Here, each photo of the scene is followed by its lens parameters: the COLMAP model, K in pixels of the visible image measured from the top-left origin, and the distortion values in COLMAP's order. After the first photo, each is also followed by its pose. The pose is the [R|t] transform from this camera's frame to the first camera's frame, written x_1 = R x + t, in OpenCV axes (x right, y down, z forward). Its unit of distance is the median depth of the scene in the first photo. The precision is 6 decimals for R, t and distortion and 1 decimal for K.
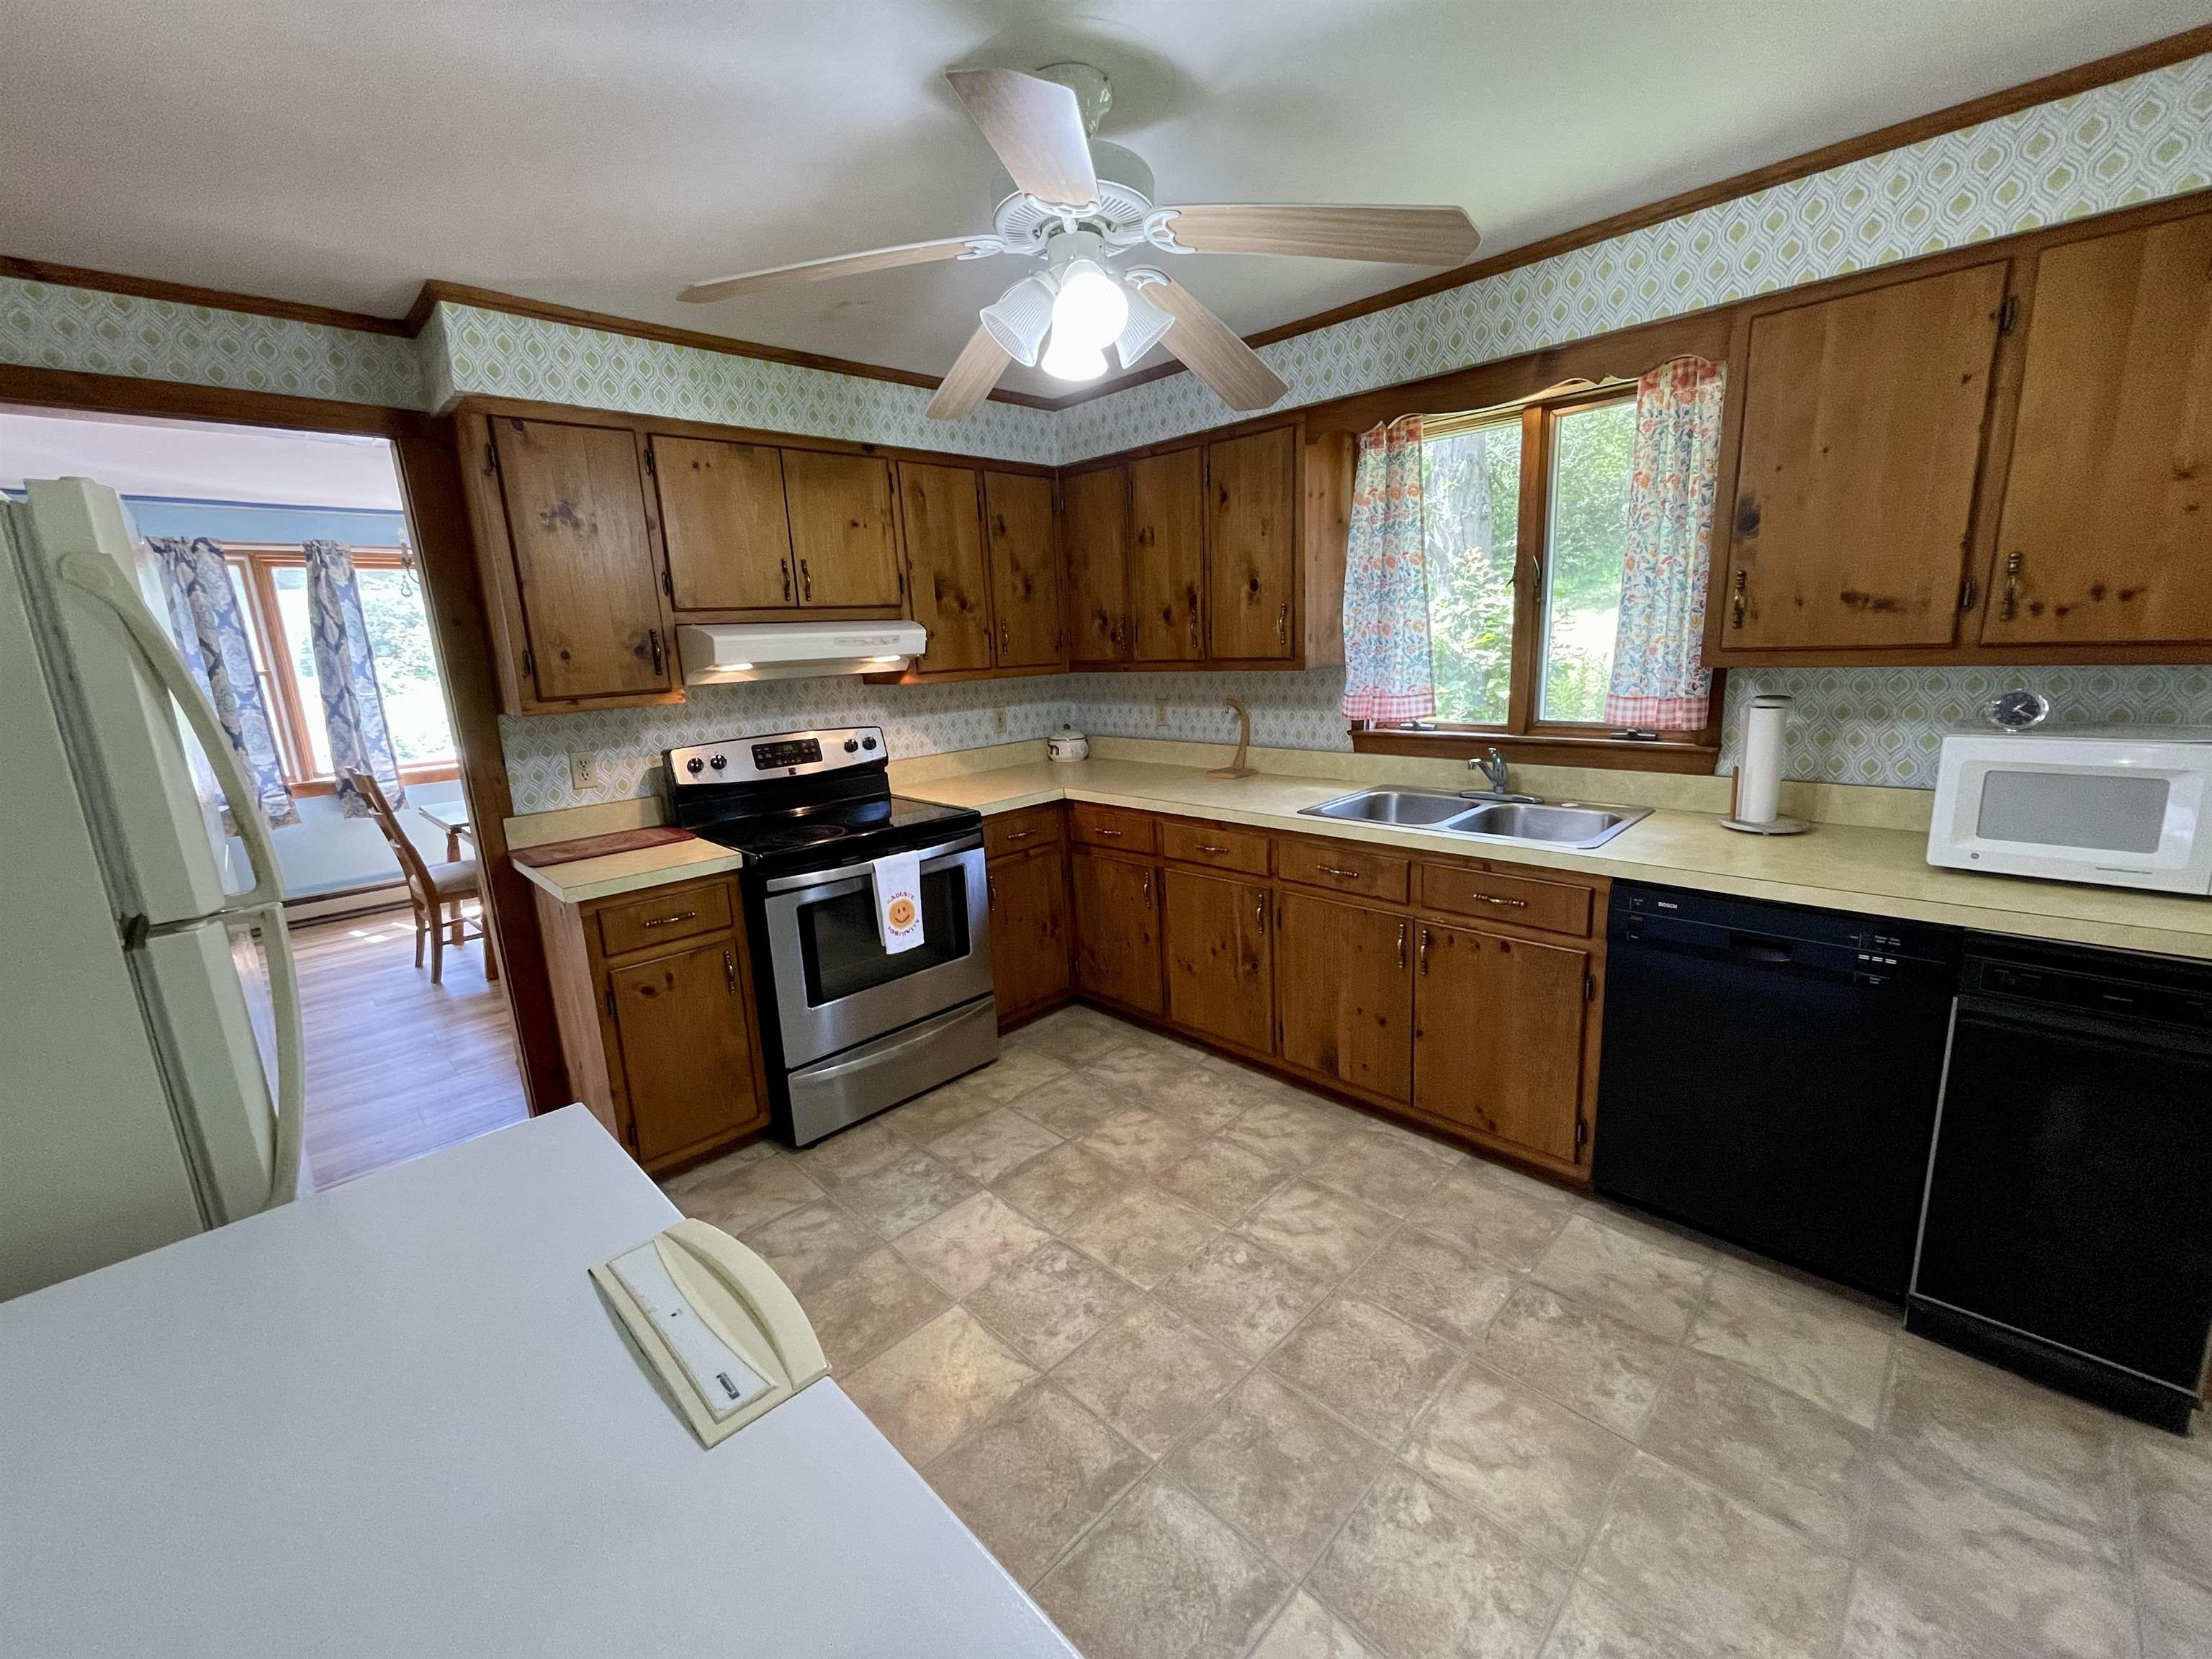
lens RADIAL K [[894.4, 0, 1106.1], [0, 894.4, 819.0], [0, 0, 1]] dist [-0.002775, 0.000181]
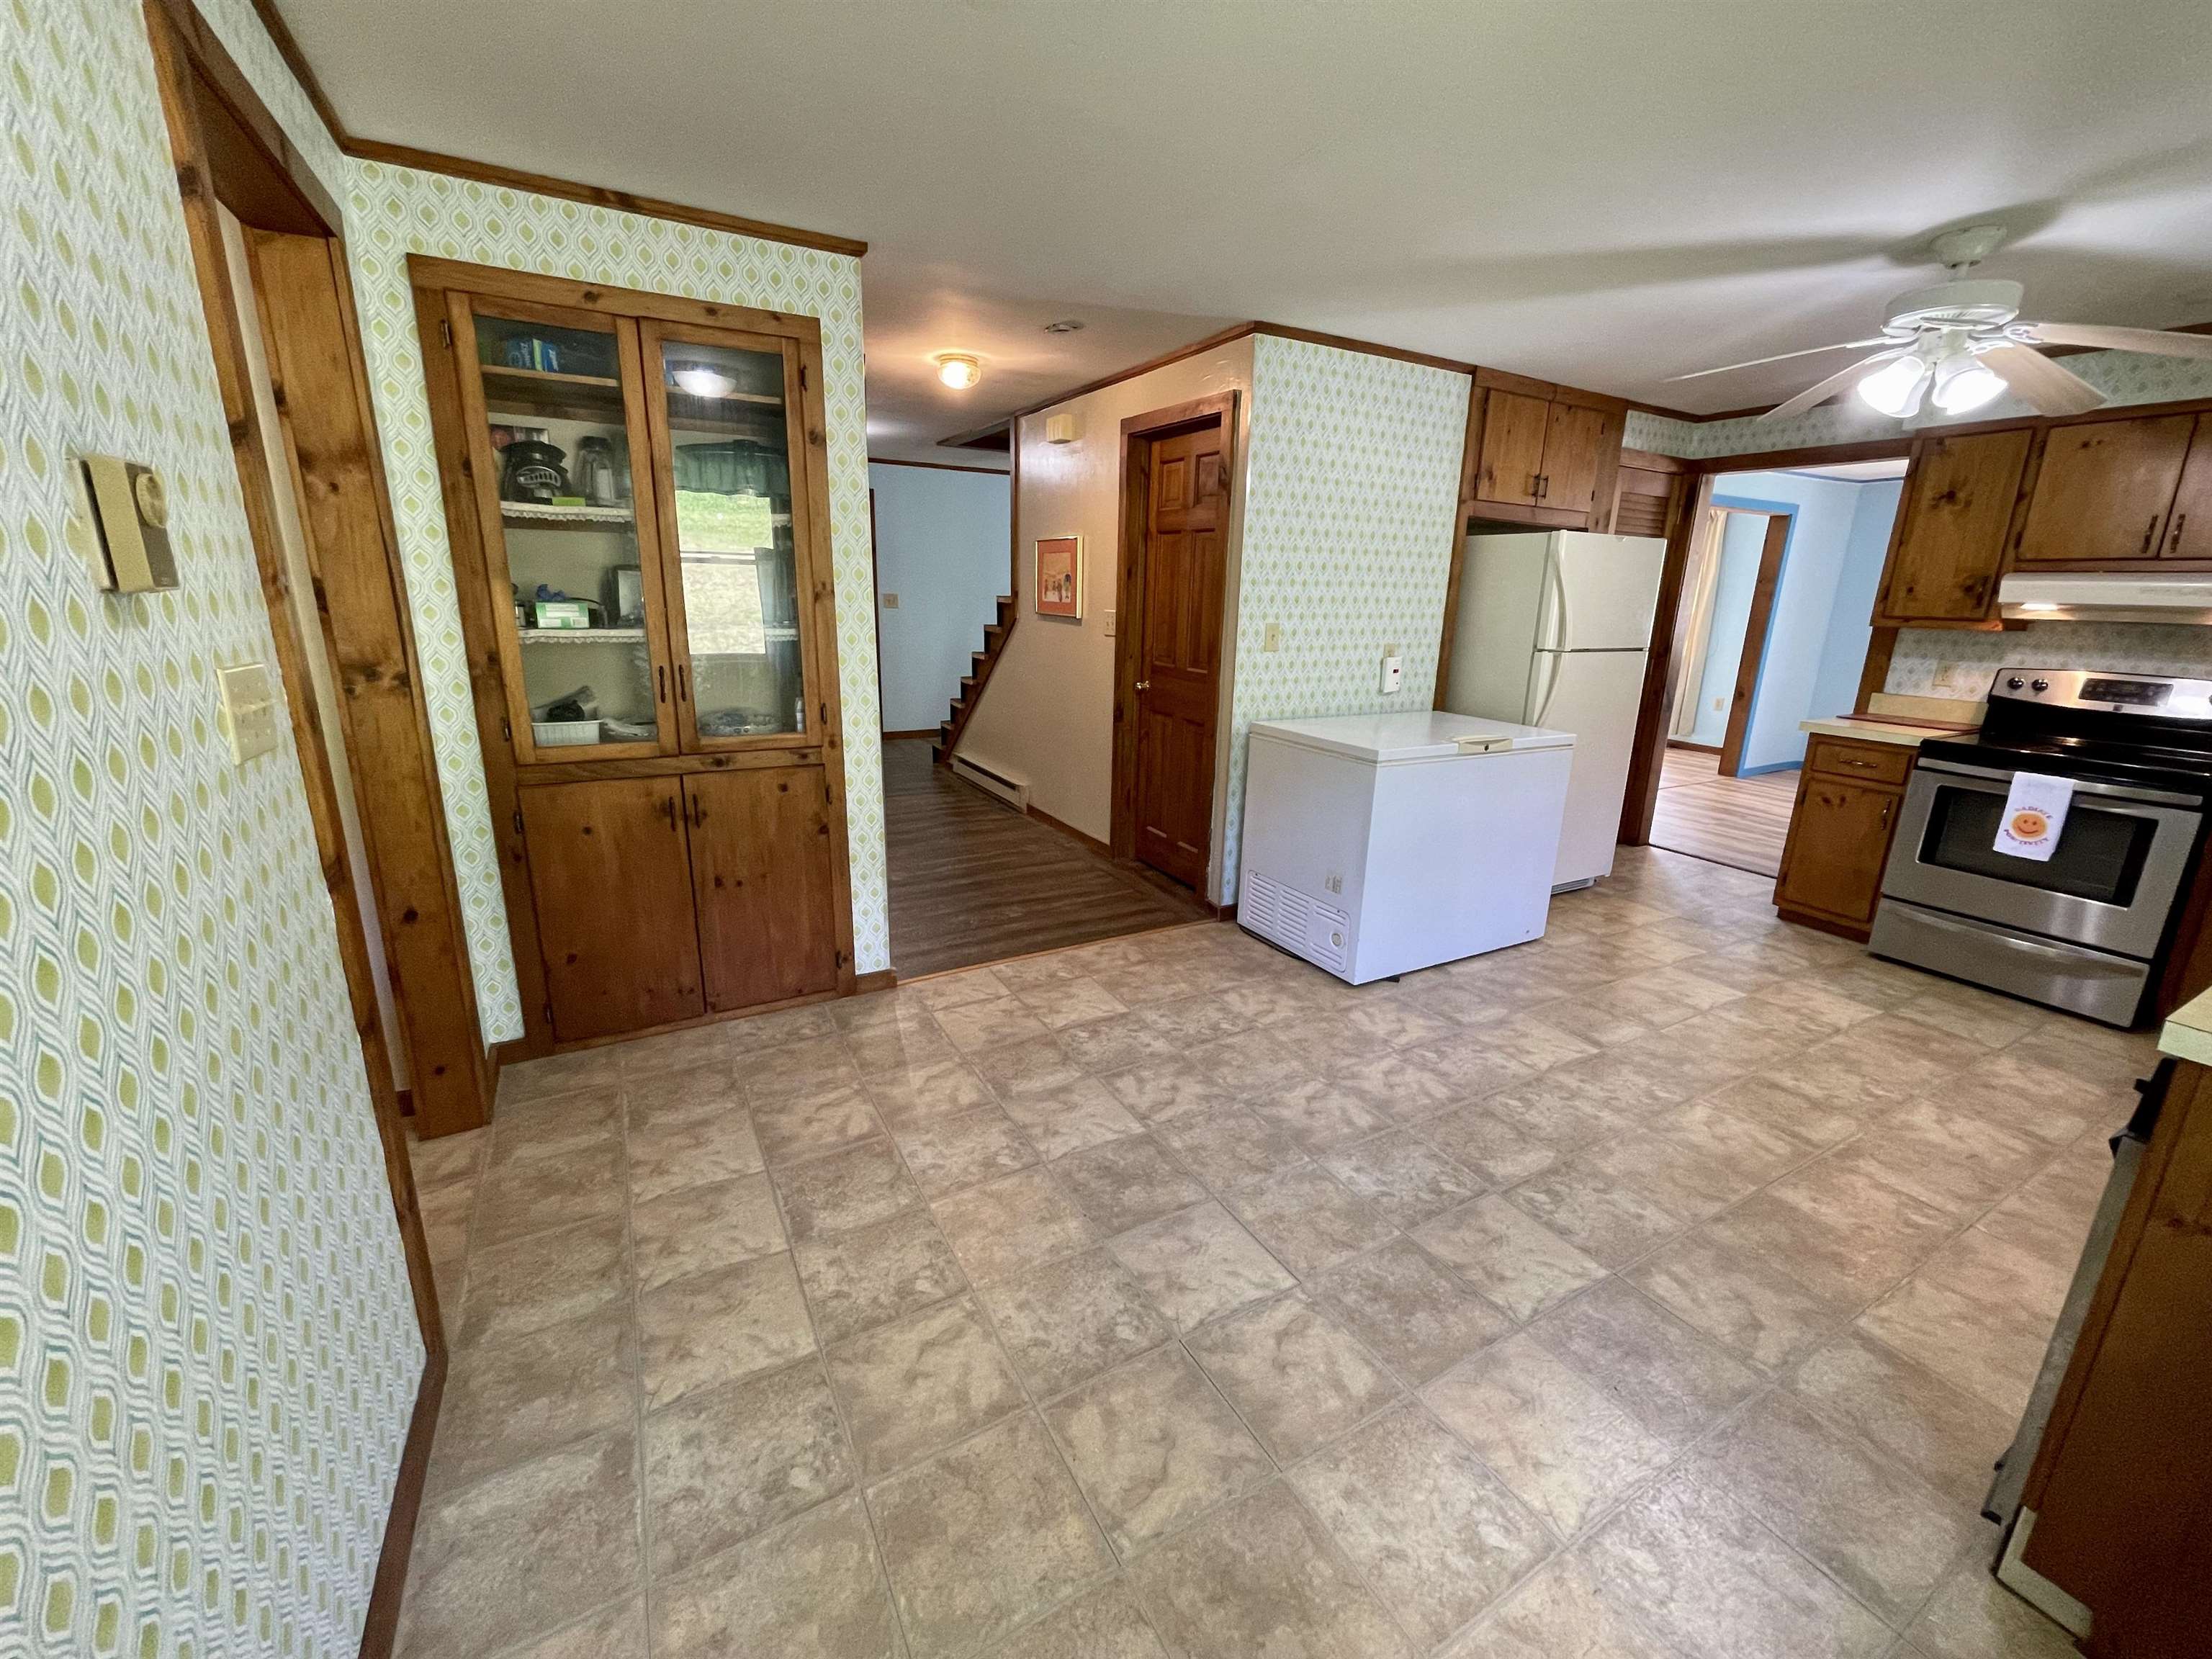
lens RADIAL K [[894.4, 0, 1108.3], [0, 894.4, 820.4], [0, 0, 1]] dist [-0.002775, 0.000181]
pose [[-0.274833, 0.280950, -0.919529, 1.297919], [-0.201876, 0.918178, 0.340875, -0.061551], [0.940060, 0.279314, -0.195629, 0.100903]]
